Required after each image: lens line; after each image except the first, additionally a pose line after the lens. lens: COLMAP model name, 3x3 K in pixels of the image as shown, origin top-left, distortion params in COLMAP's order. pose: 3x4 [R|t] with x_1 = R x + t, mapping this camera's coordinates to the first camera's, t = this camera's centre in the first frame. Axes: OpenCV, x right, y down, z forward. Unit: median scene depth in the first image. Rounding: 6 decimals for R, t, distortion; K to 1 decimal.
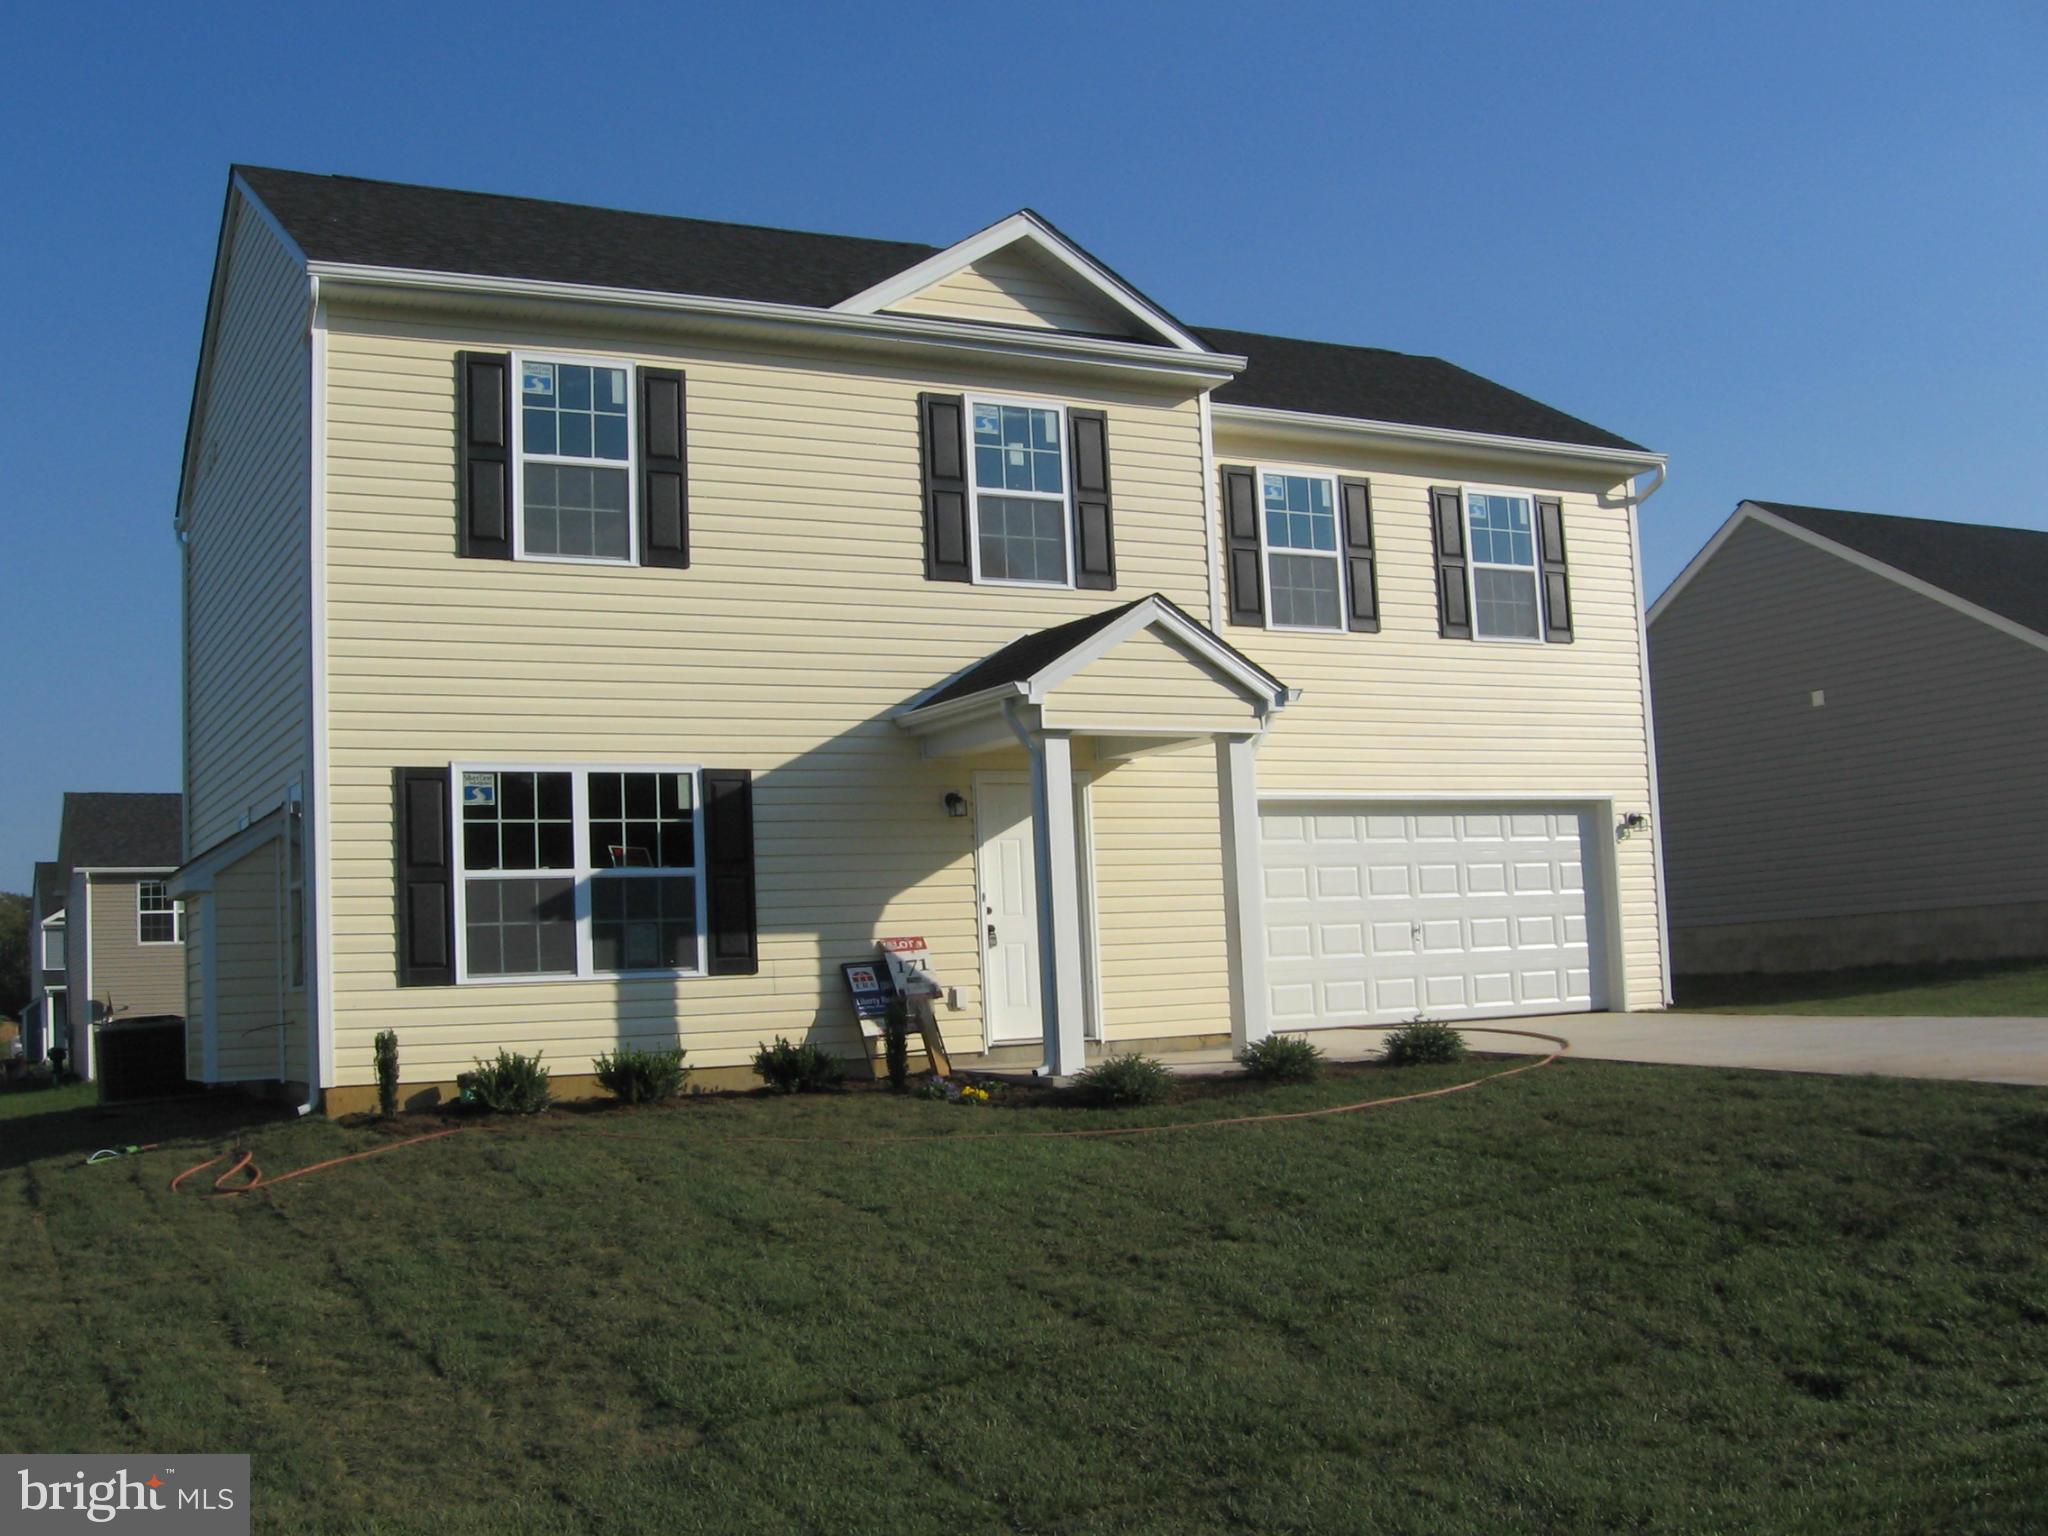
lens RADIAL K [[2127.8, 0, 1024.0], [0, 2127.8, 768.0], [0, 0, 1]] dist [-0.130504, 0.024283]
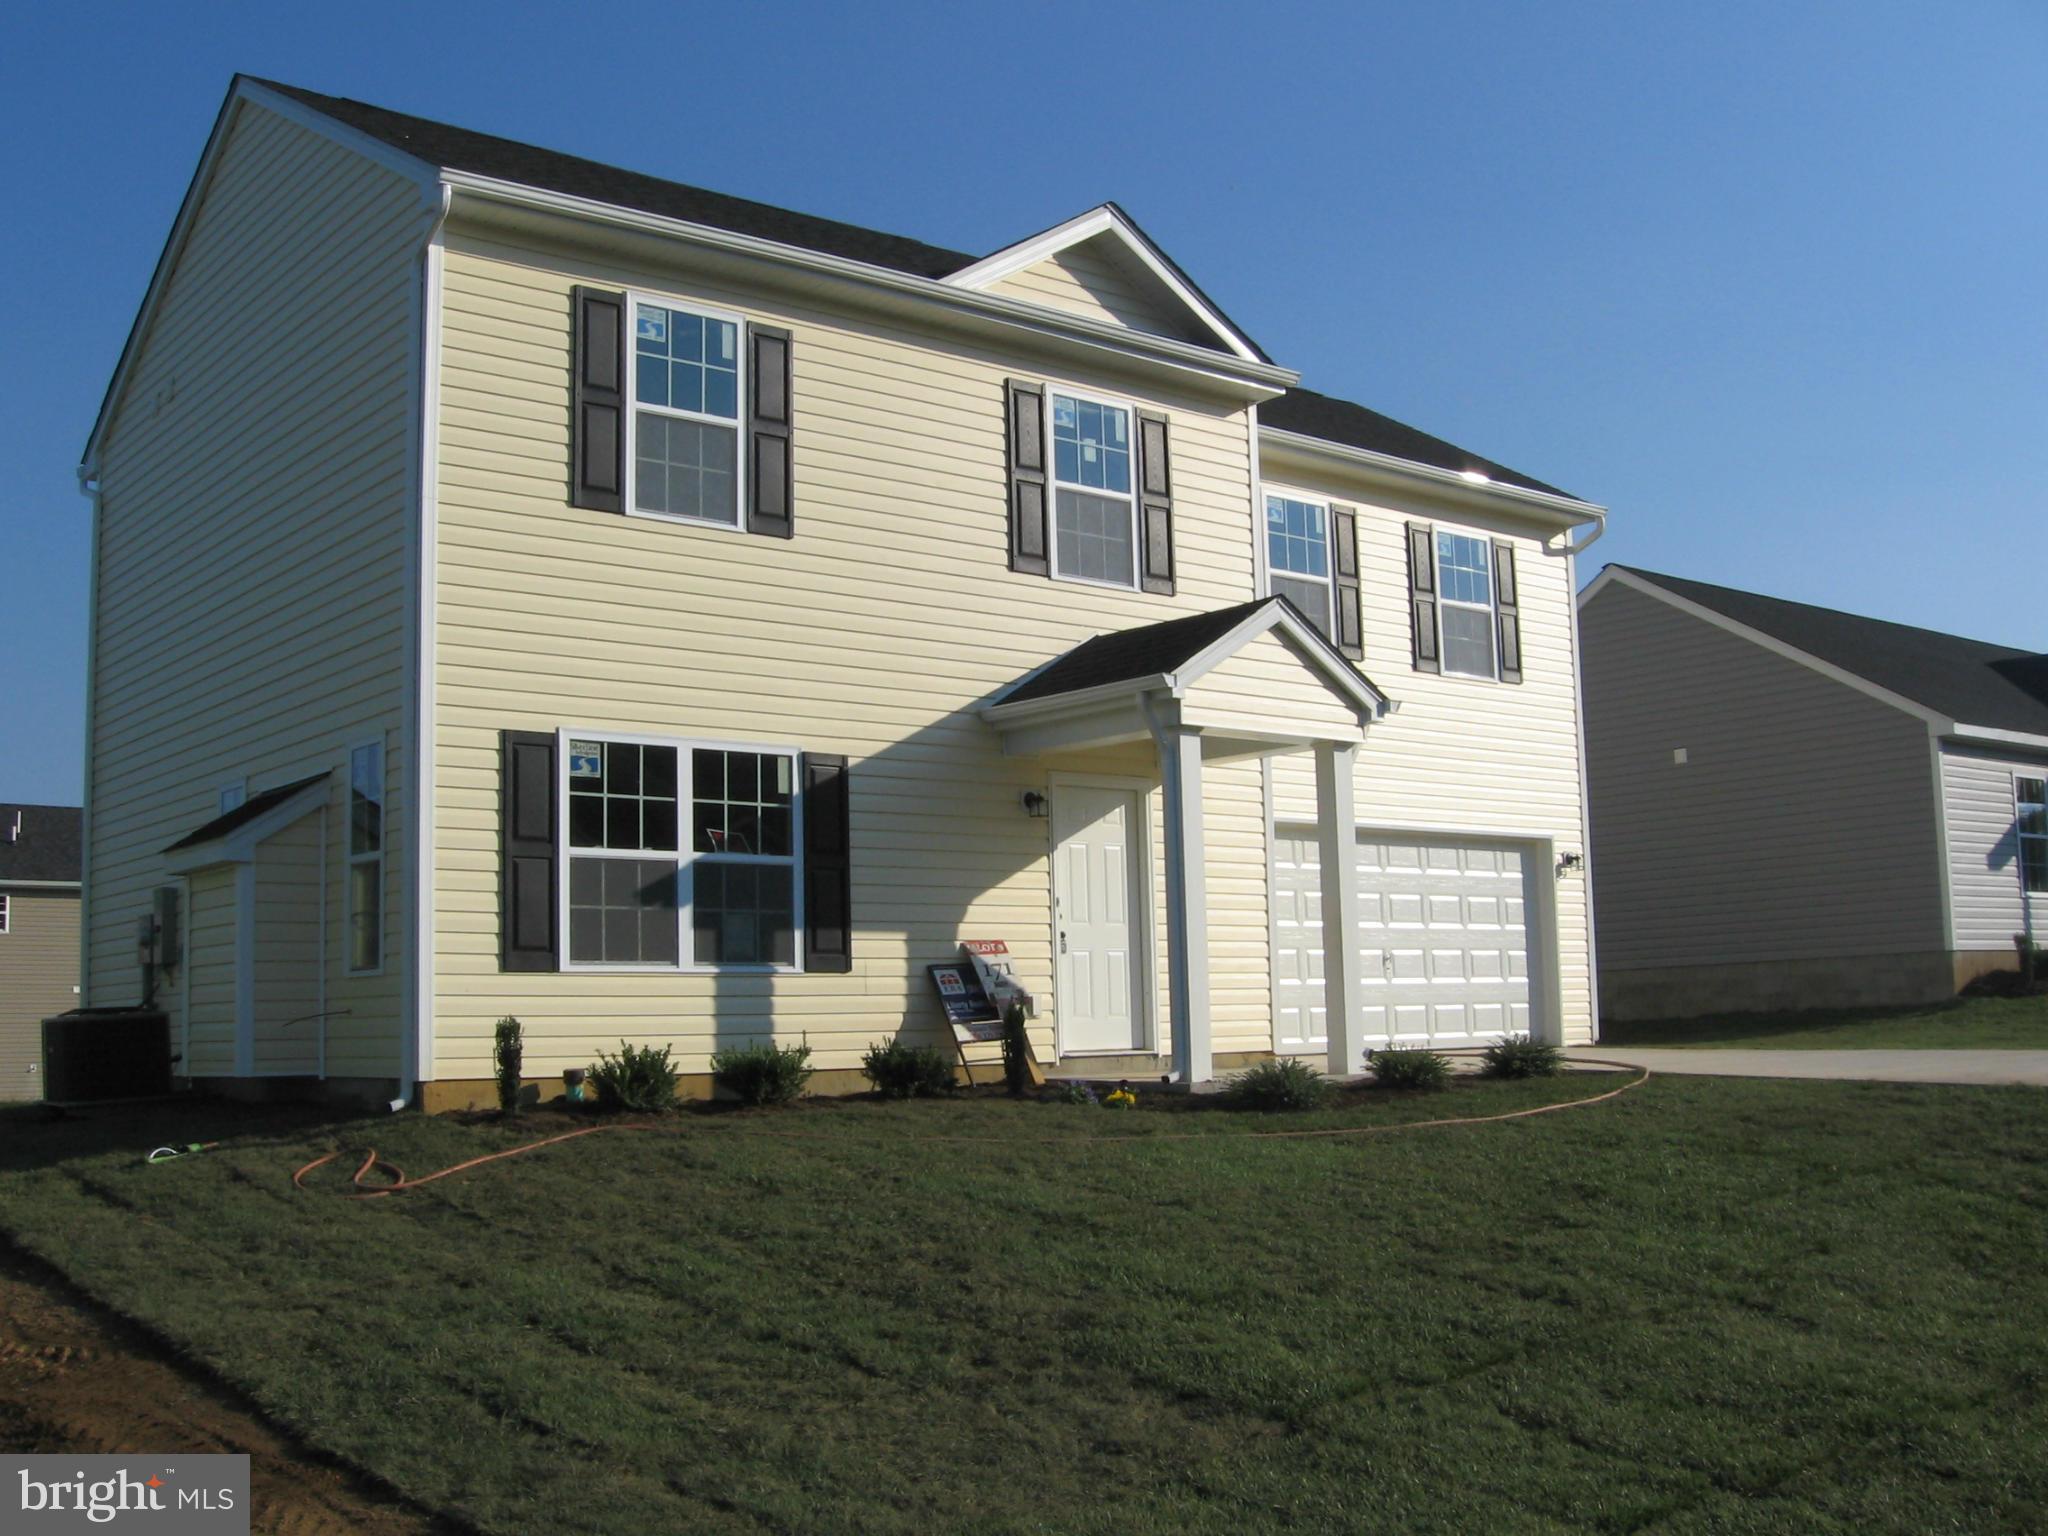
lens RADIAL K [[2127.8, 0, 1024.0], [0, 2127.8, 768.0], [0, 0, 1]] dist [-0.130504, 0.024283]
pose [[0.980305, 0.045118, 0.192267, -0.233638], [-0.039163, 0.998632, -0.034660, 0.035885], [-0.193568, 0.026447, 0.980730, 0.058614]]
